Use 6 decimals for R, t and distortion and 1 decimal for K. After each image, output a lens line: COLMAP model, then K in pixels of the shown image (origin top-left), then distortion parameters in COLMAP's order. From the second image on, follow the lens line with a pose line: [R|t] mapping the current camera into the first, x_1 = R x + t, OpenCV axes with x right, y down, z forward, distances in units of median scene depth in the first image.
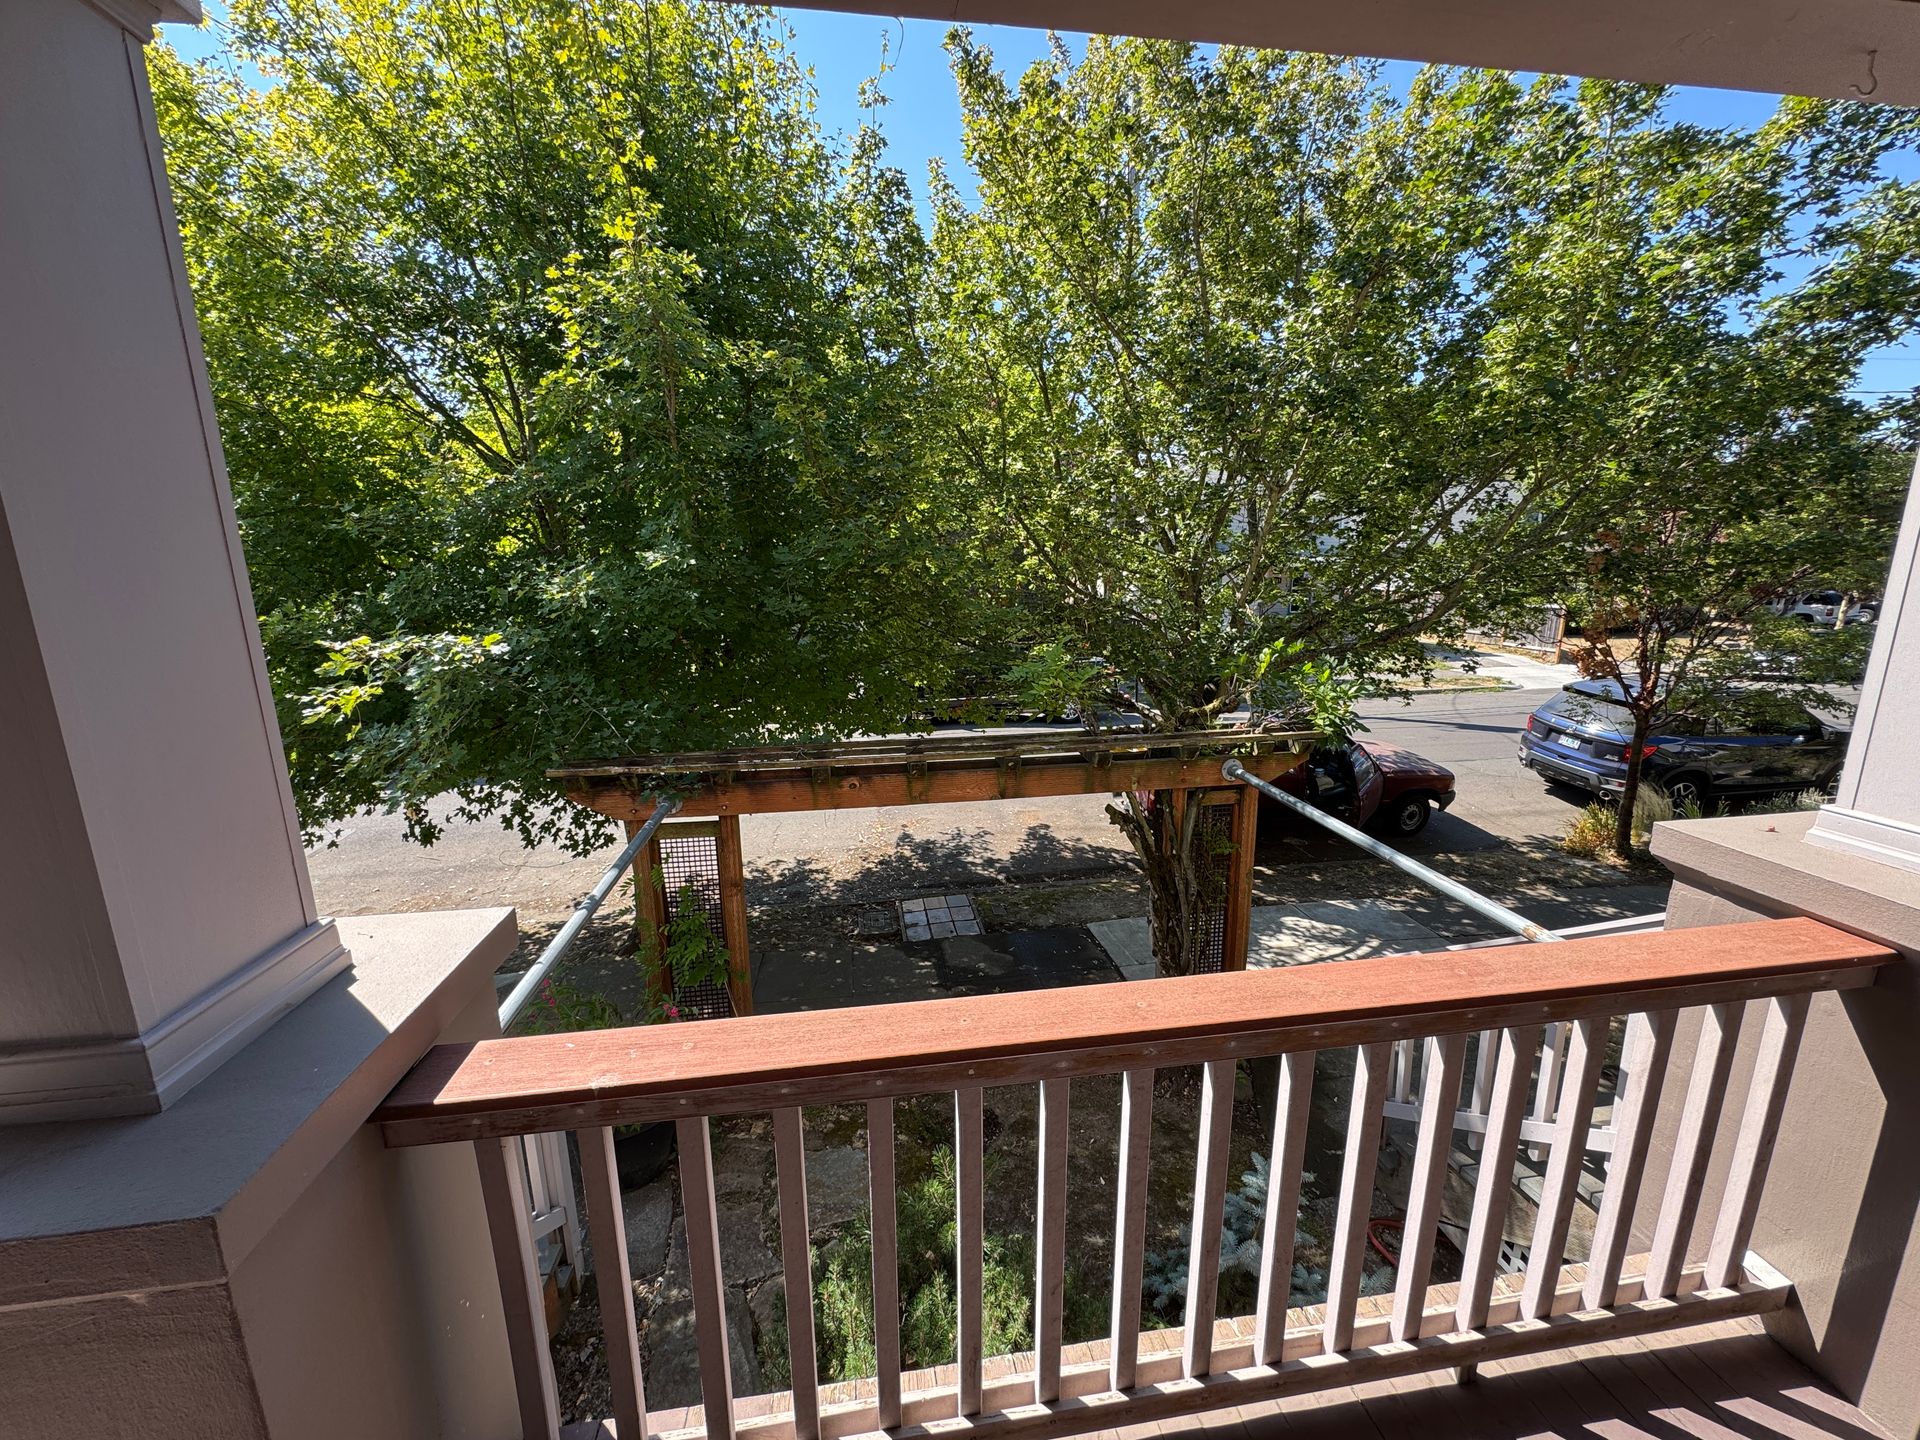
lens RADIAL K [[770.6, 0, 957.8], [0, 770.6, 720.6], [0, 0, 1]] dist [-0.003295, 0.000843]
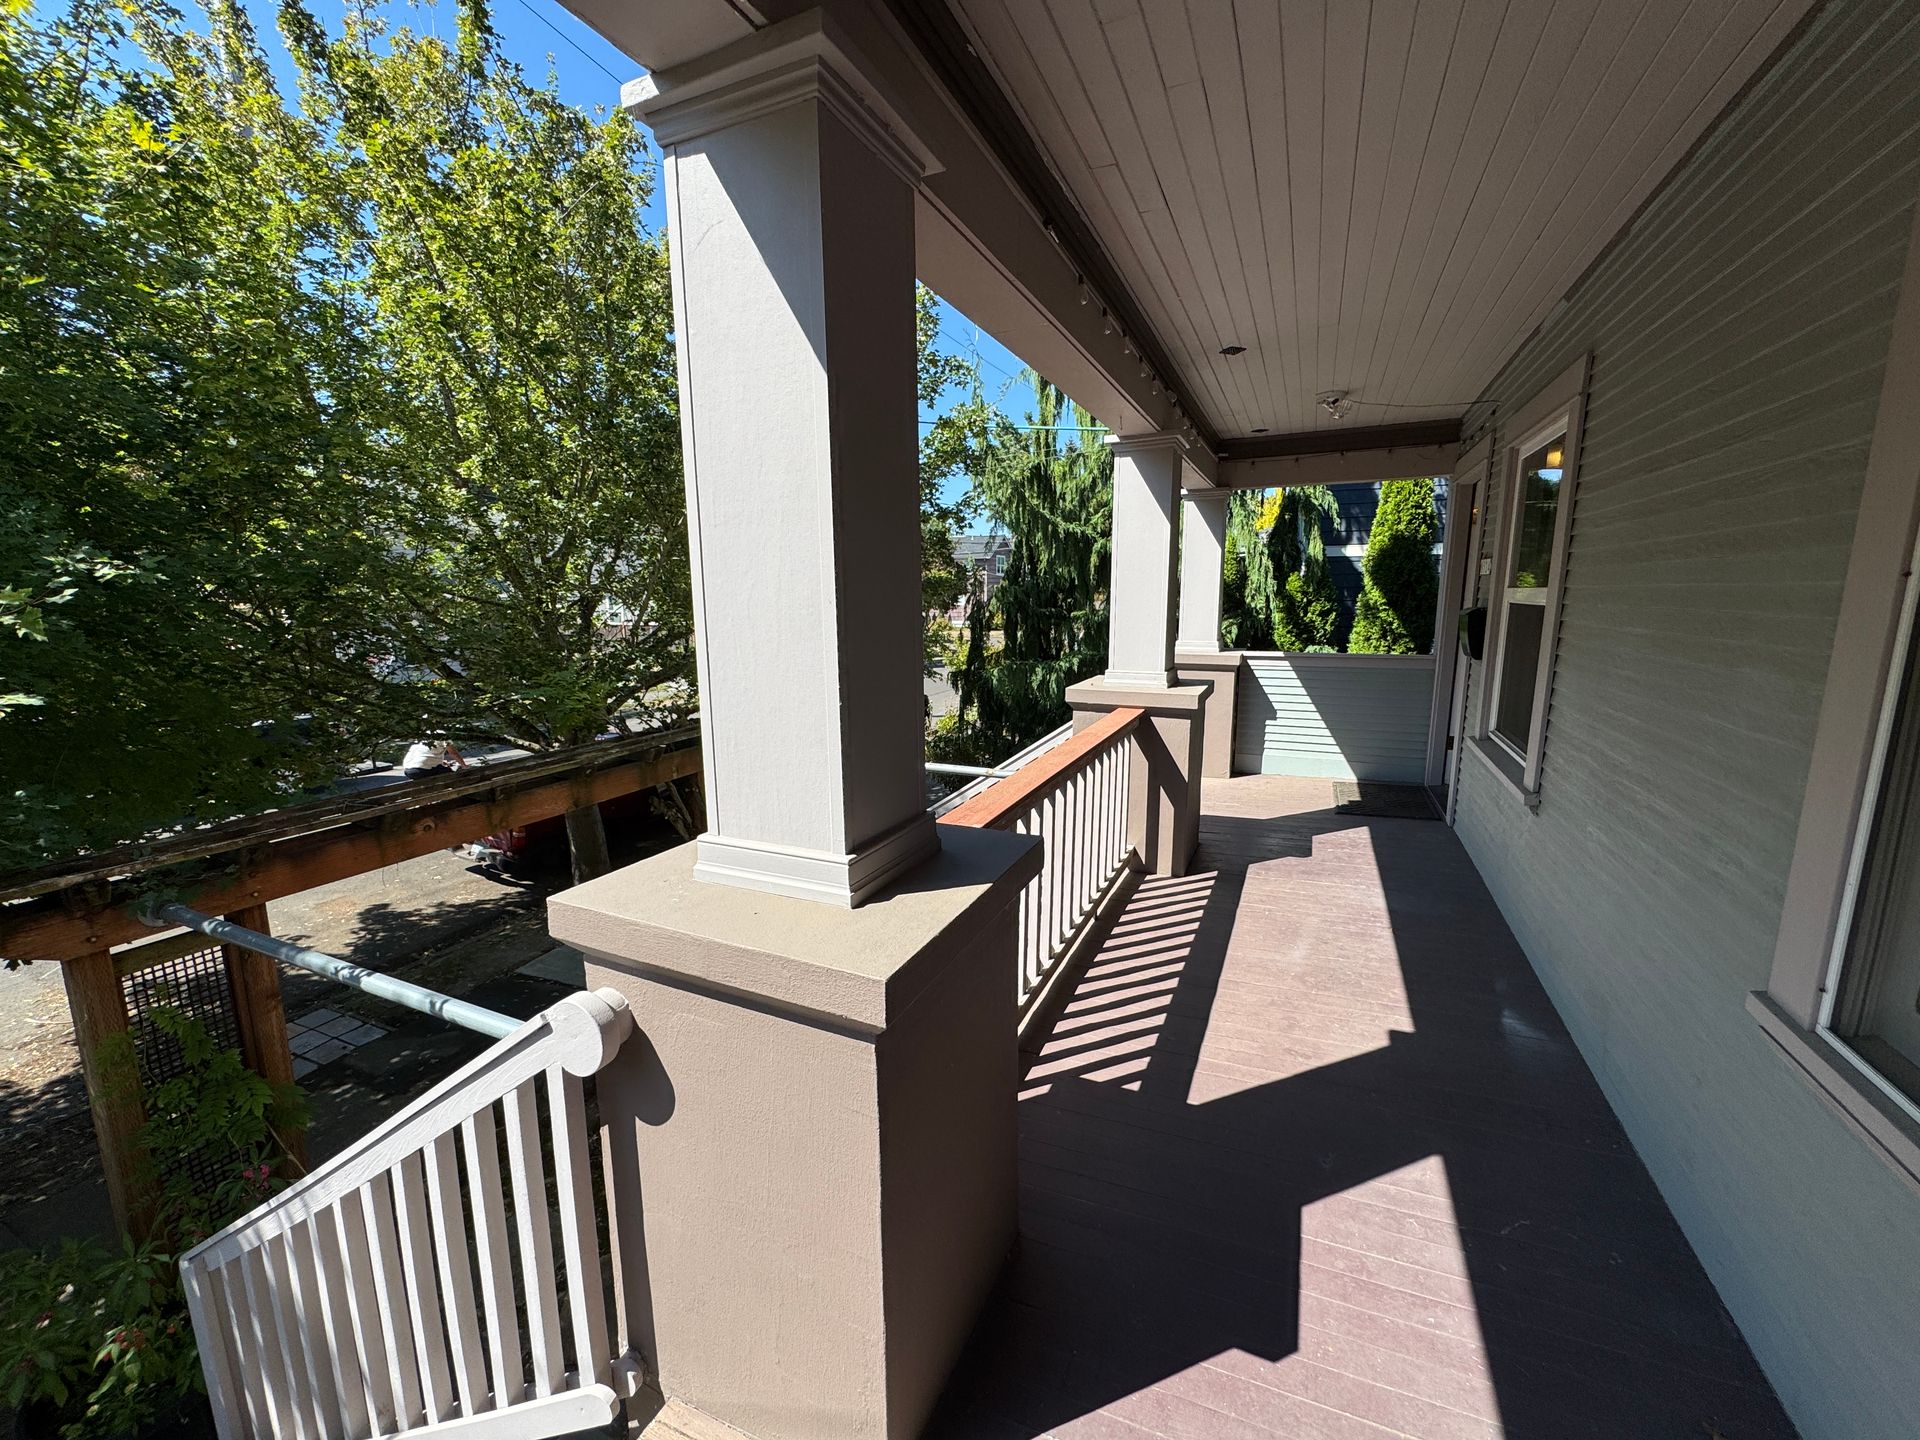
lens RADIAL K [[770.6, 0, 962.8], [0, 770.6, 726.2], [0, 0, 1]] dist [-0.003295, 0.000843]
pose [[0.522054, -0.137568, 0.841745, -1.036007], [0.175653, 0.983092, 0.051727, 0.062098], [-0.834629, 0.120851, 0.537392, 0.010813]]
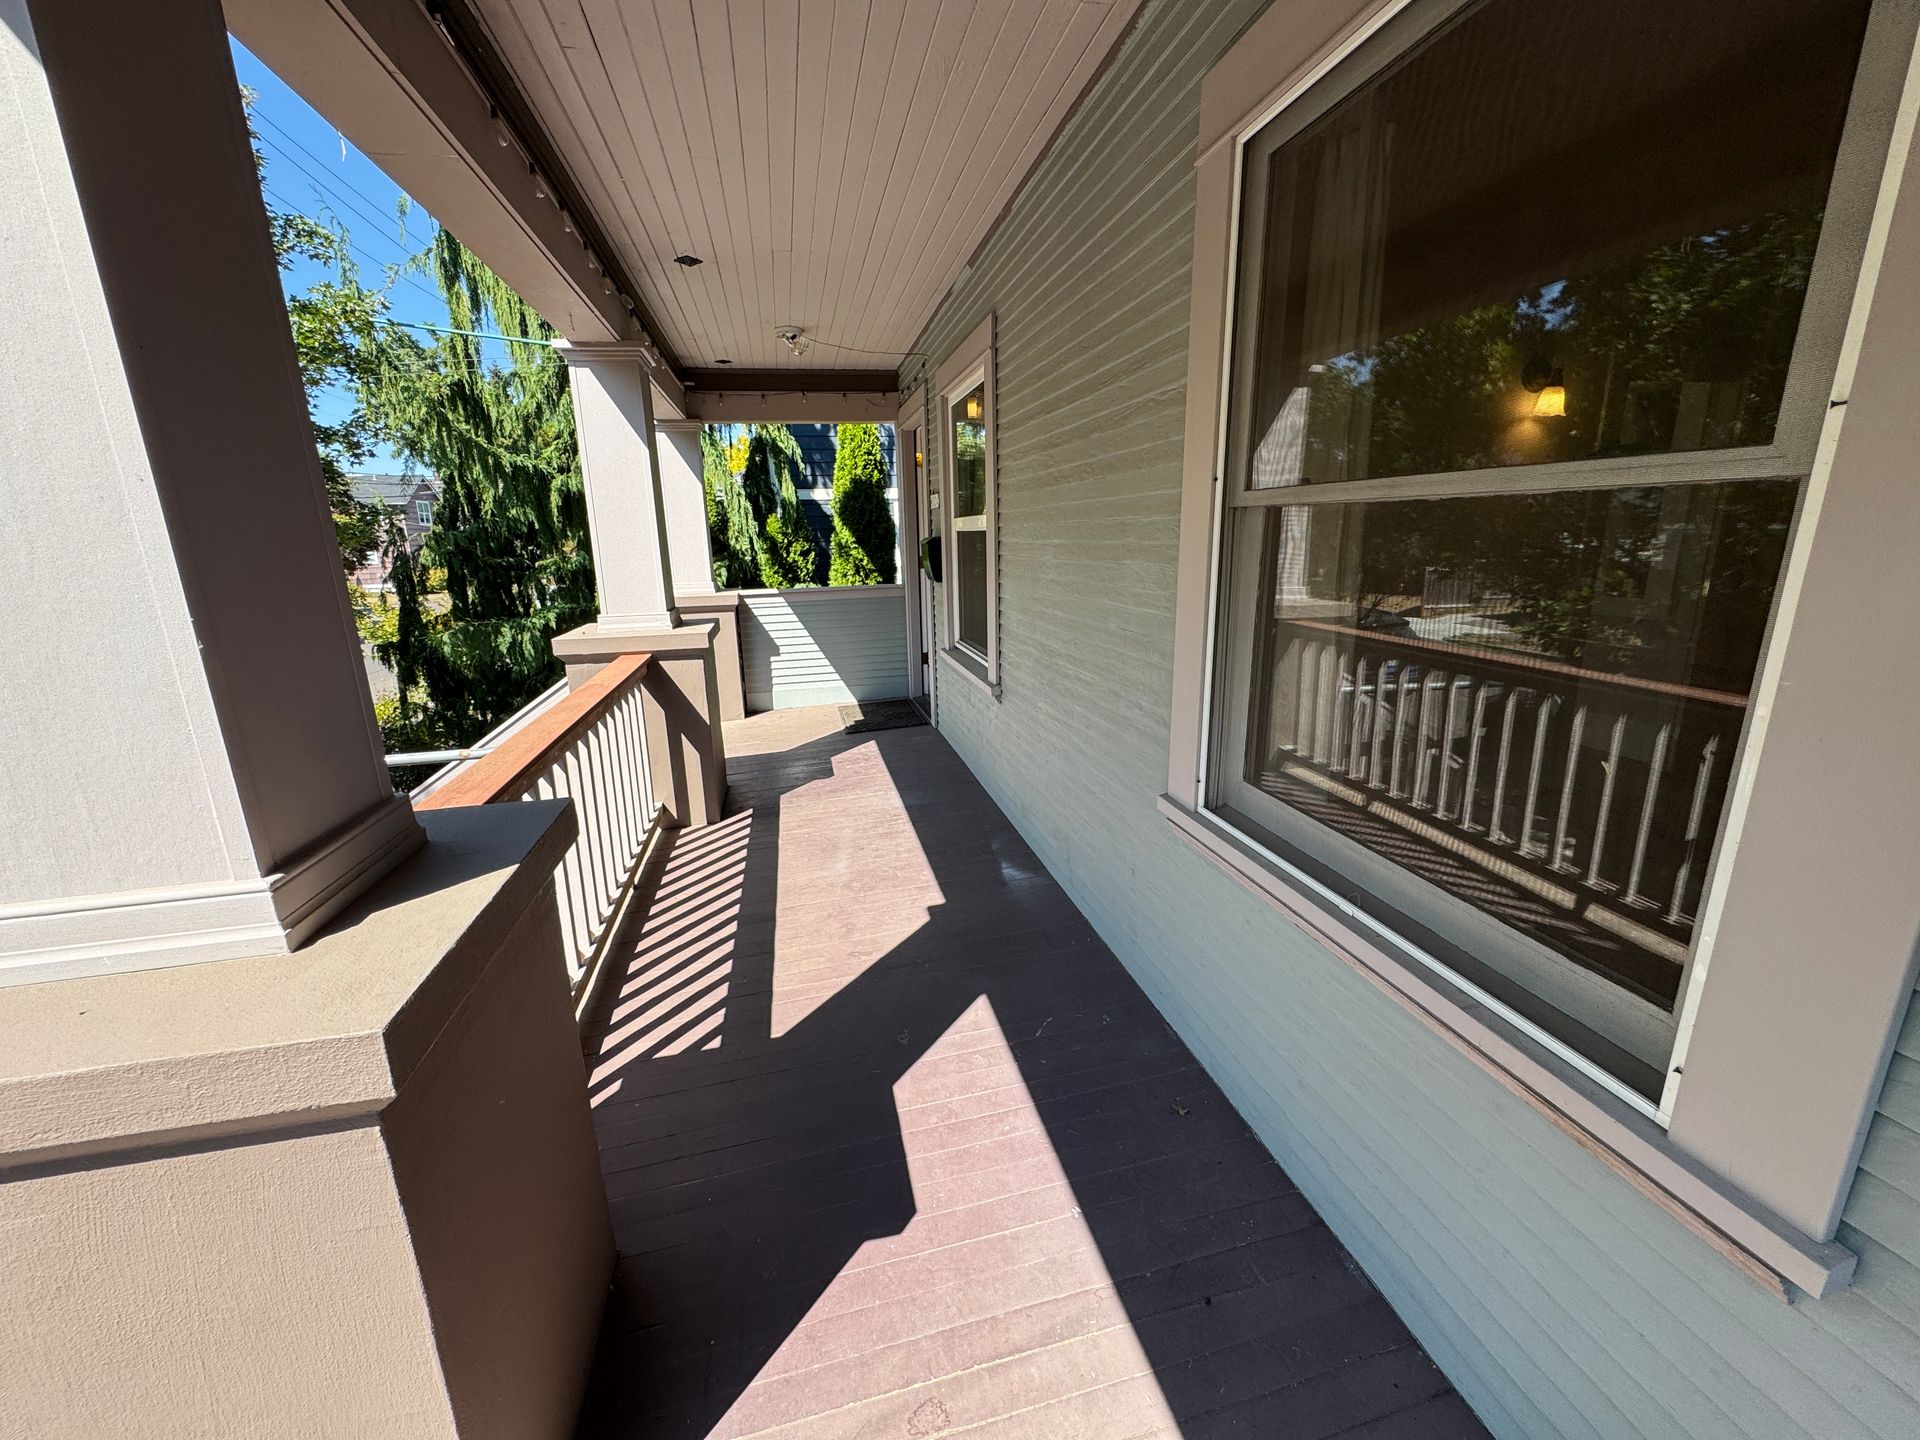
lens RADIAL K [[770.6, 0, 969.2], [0, 770.6, 720.2], [0, 0, 1]] dist [-0.003295, 0.000843]
pose [[-0.097443, -0.223775, 0.969757, -1.005487], [0.230856, 0.942736, 0.240737, 0.080208], [-0.968096, 0.247333, -0.040204, 0.049088]]
